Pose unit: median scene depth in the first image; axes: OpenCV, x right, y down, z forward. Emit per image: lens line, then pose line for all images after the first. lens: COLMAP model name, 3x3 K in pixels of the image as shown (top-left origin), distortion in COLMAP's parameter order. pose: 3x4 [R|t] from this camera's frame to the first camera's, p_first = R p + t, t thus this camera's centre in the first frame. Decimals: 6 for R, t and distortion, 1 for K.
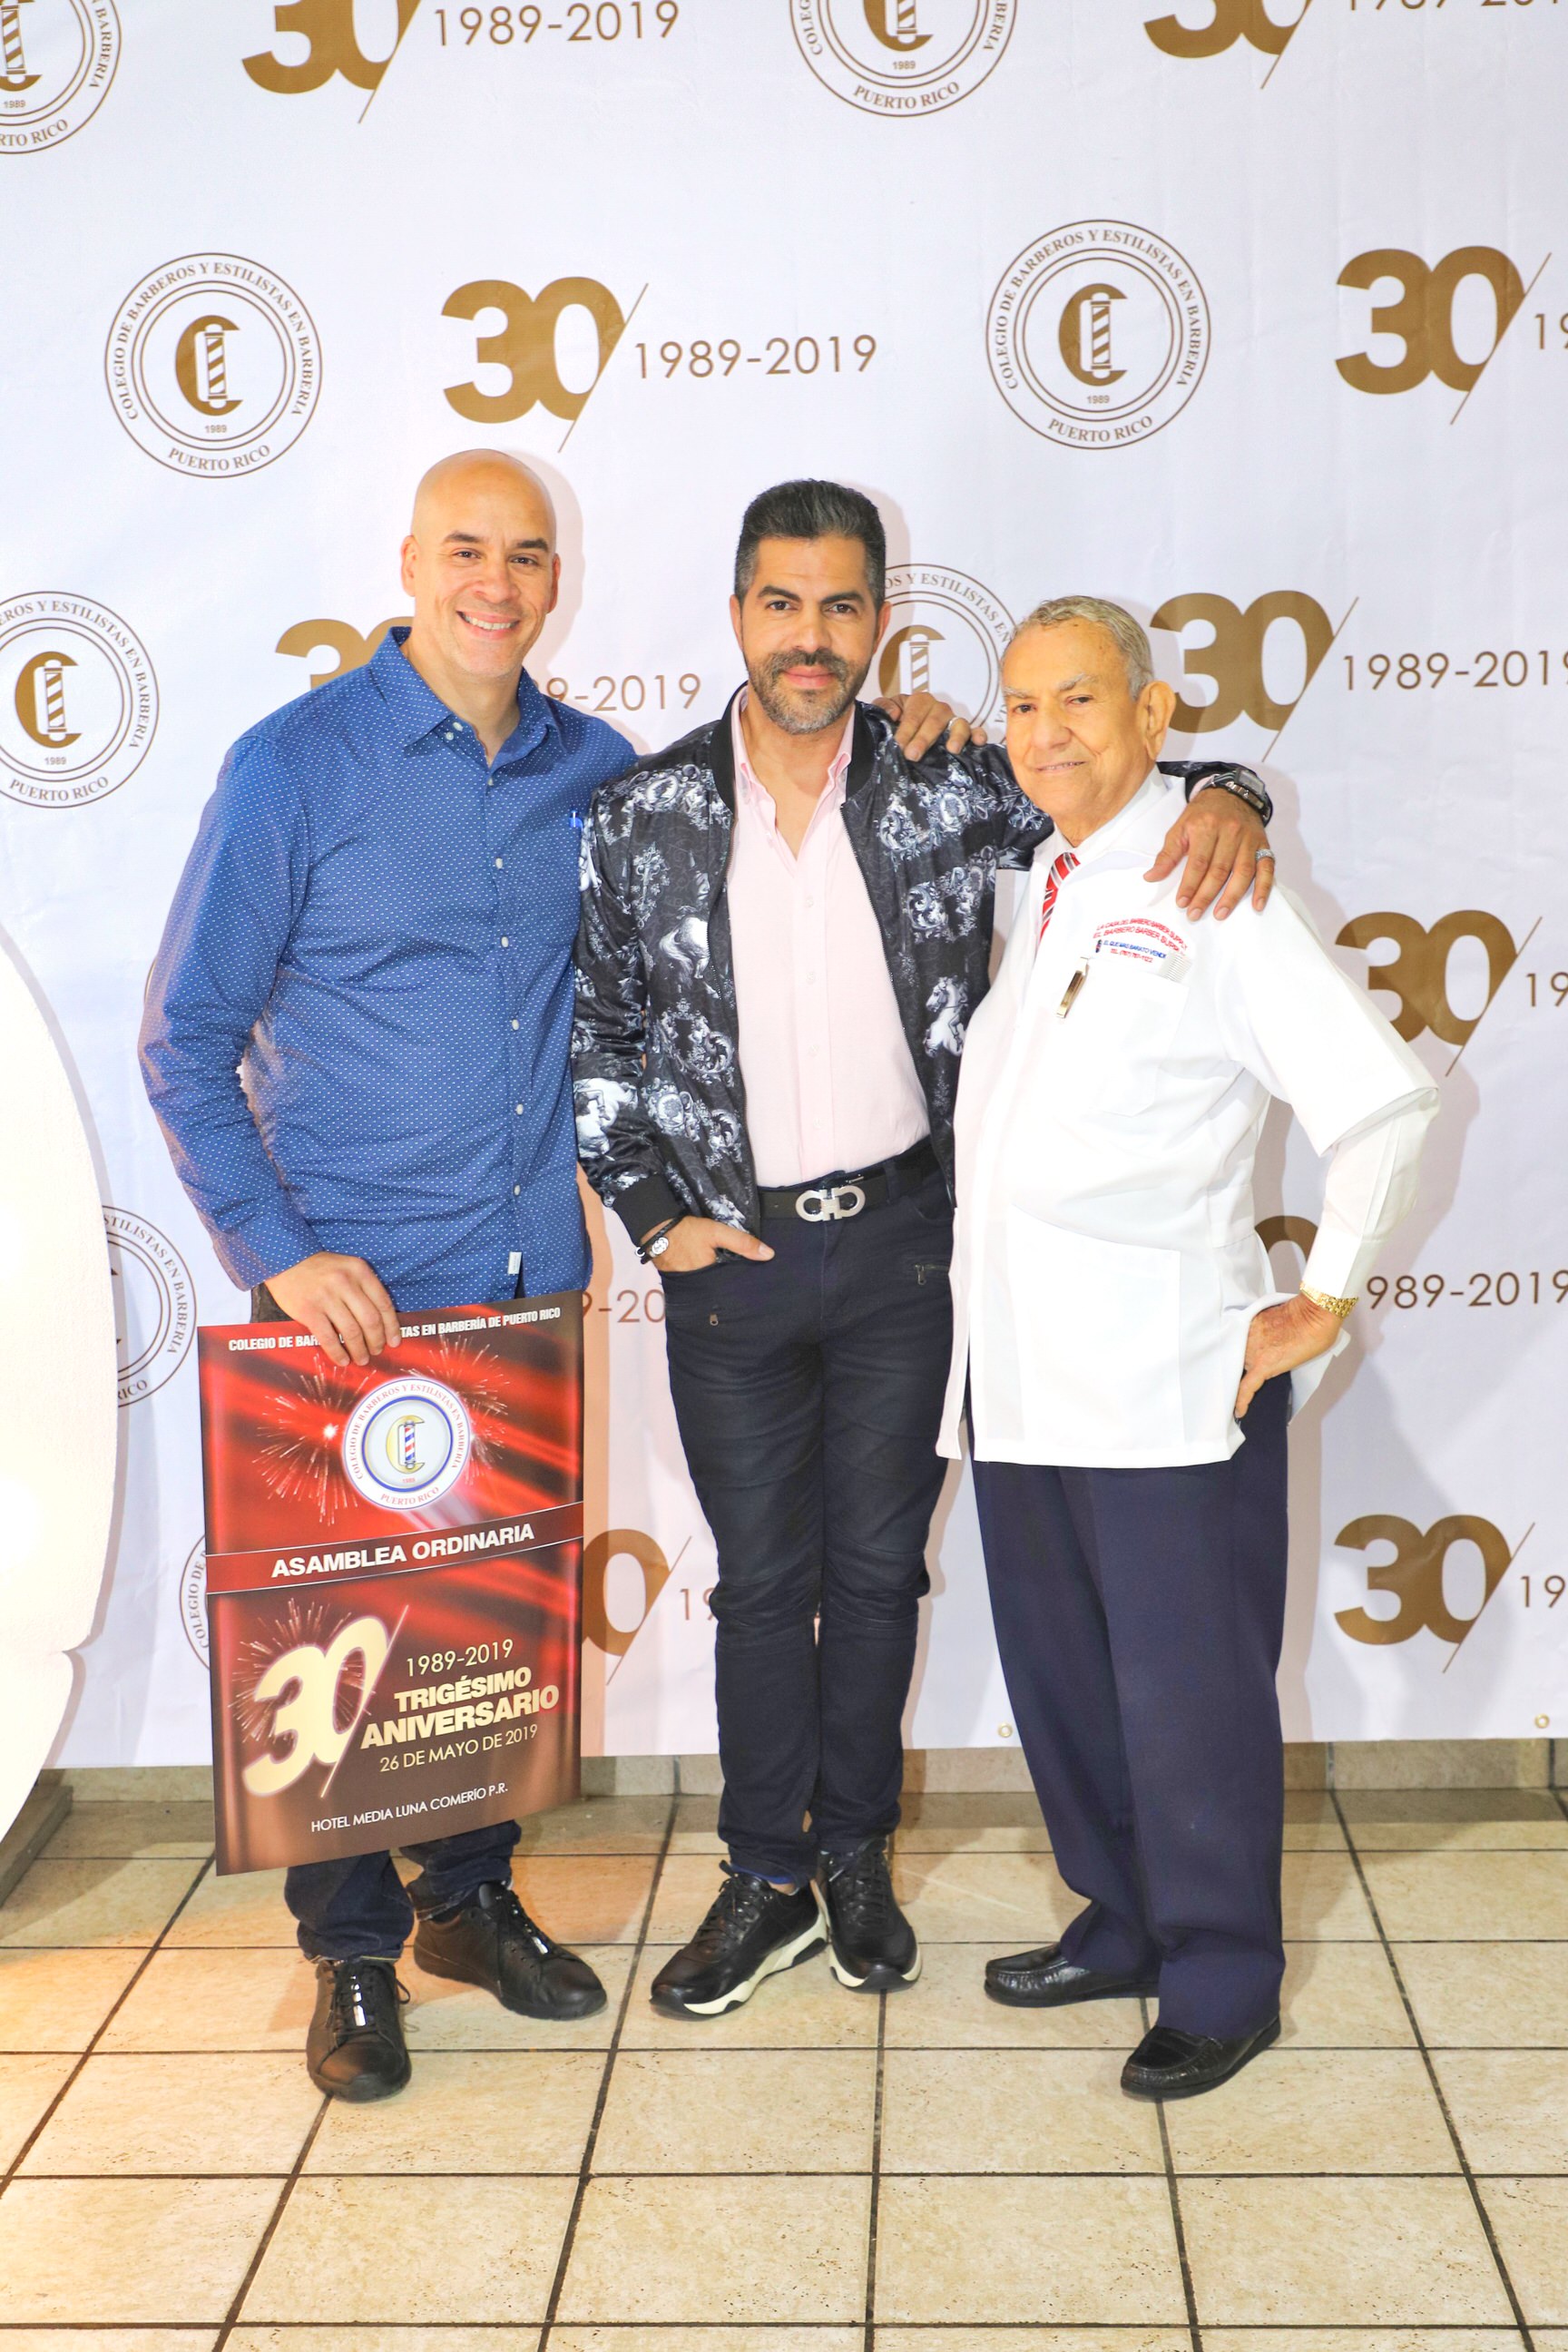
lens RADIAL K [[3135.2, 0, 784.0], [0, 3135.2, 1176.0], [0, 0, 1]] dist [0.008305, 0.044435]
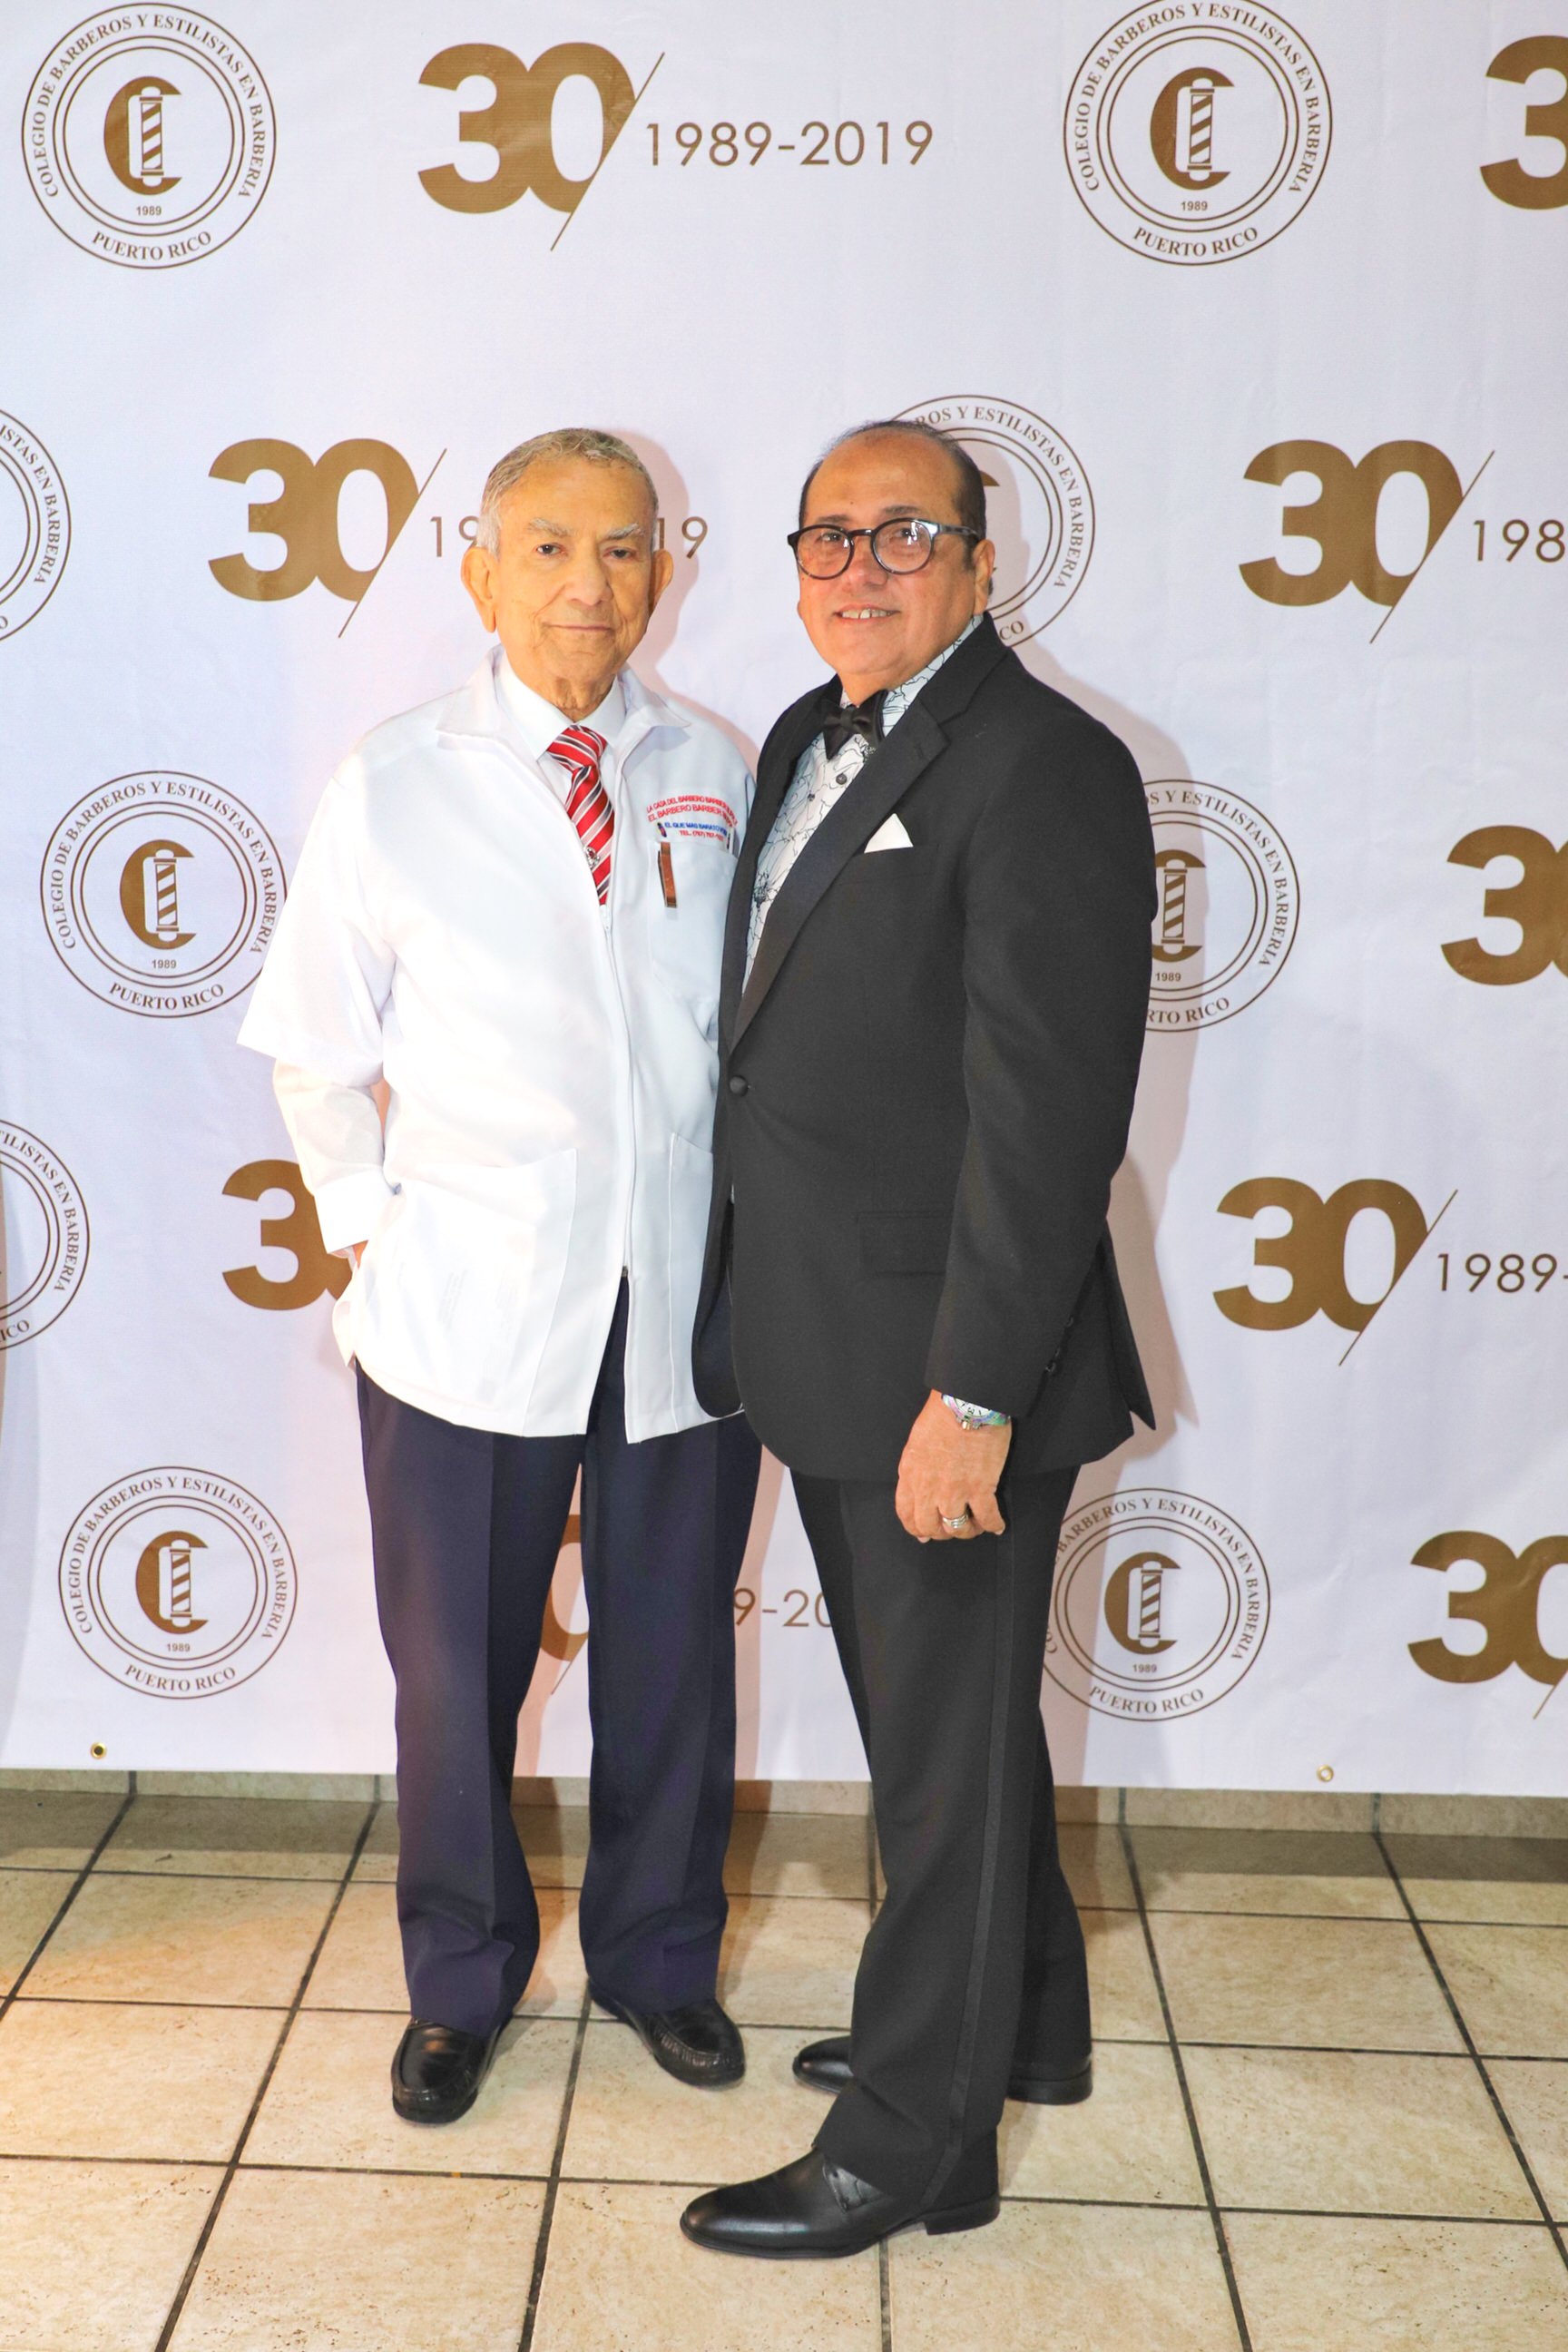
lens RADIAL K [[2872.5, 0, 643.4], [0, 2872.5, 1014.0], [0, 0, 1]] dist [0.006165, 0.021151]
pose [[0.999305, 0.035182, -0.012293, -0.030650], [-0.035338, 0.999294, -0.012786, -0.015812], [0.011834, 0.013212, 0.999843, 0.230964]]
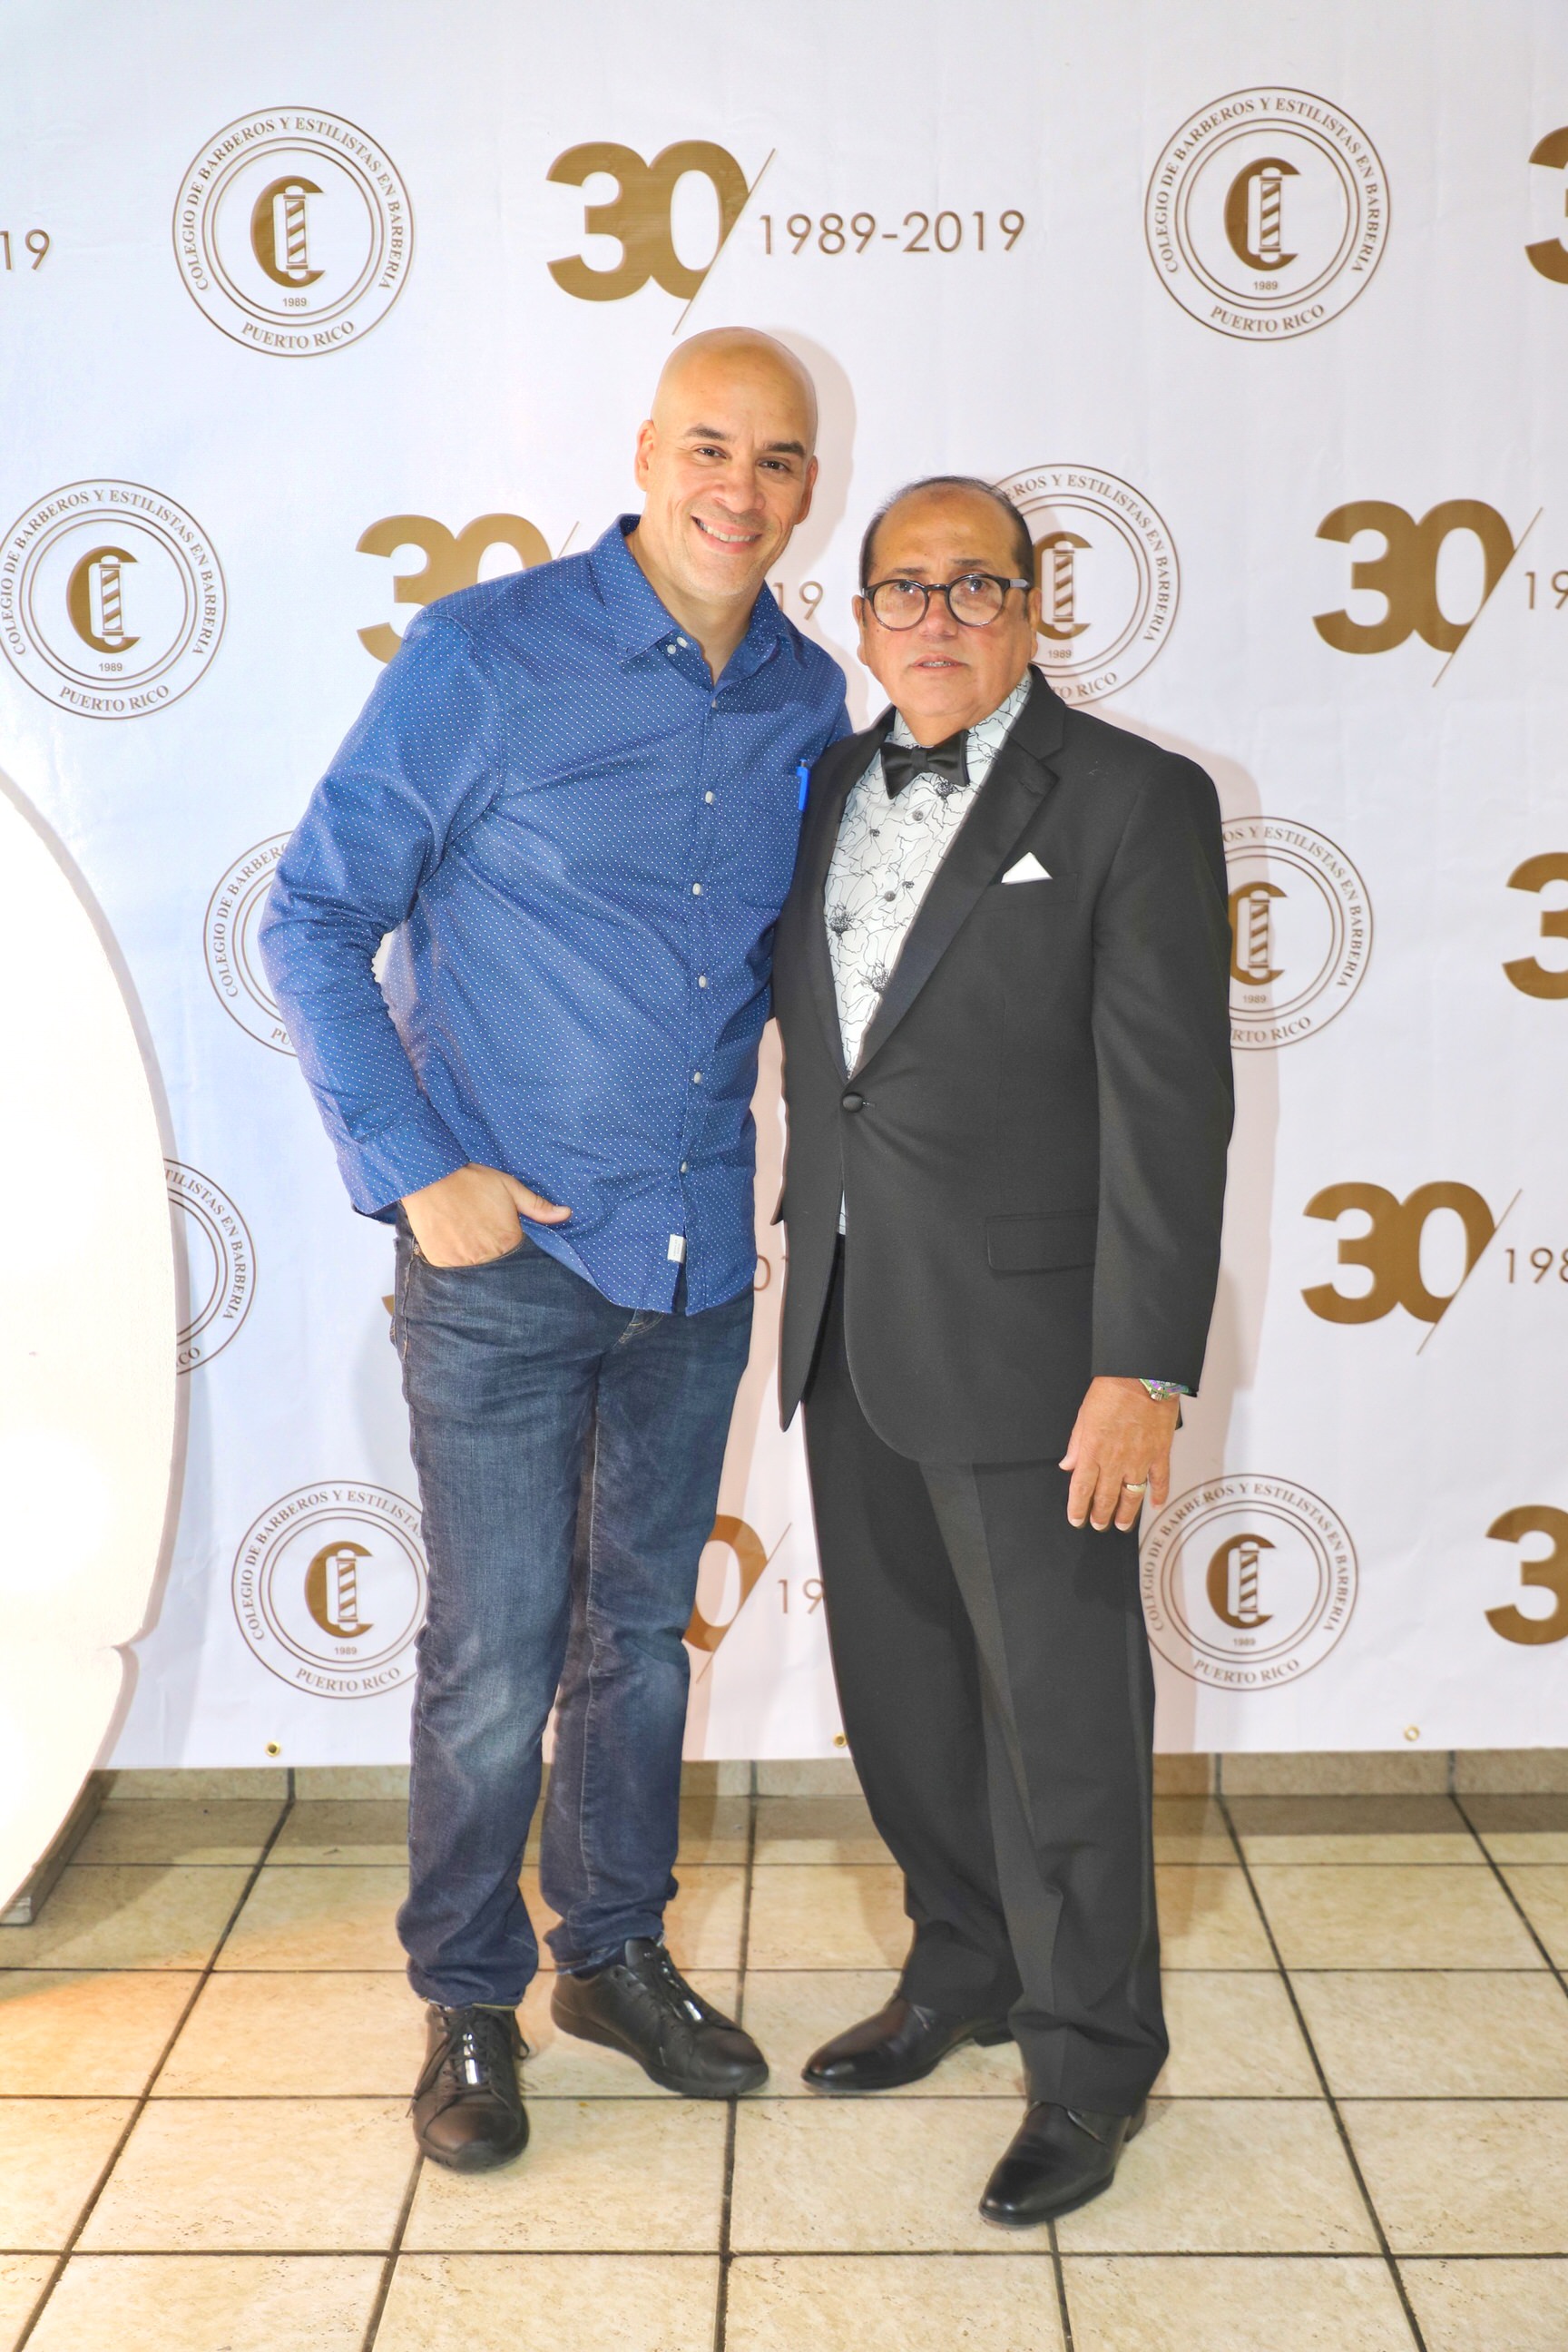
lens RADIAL K [[2913.8, 0, 763.5], [0, 2913.8, 1162.6], [0, 0, 1]] dist [0.014941, -0.013158]
pose [[0.999517, 0.010771, 0.029164, -0.068809], [-0.010806, 0.999941, 0.001057, 0.008872], [-0.029150, -0.001372, 0.999574, 0.154123]]
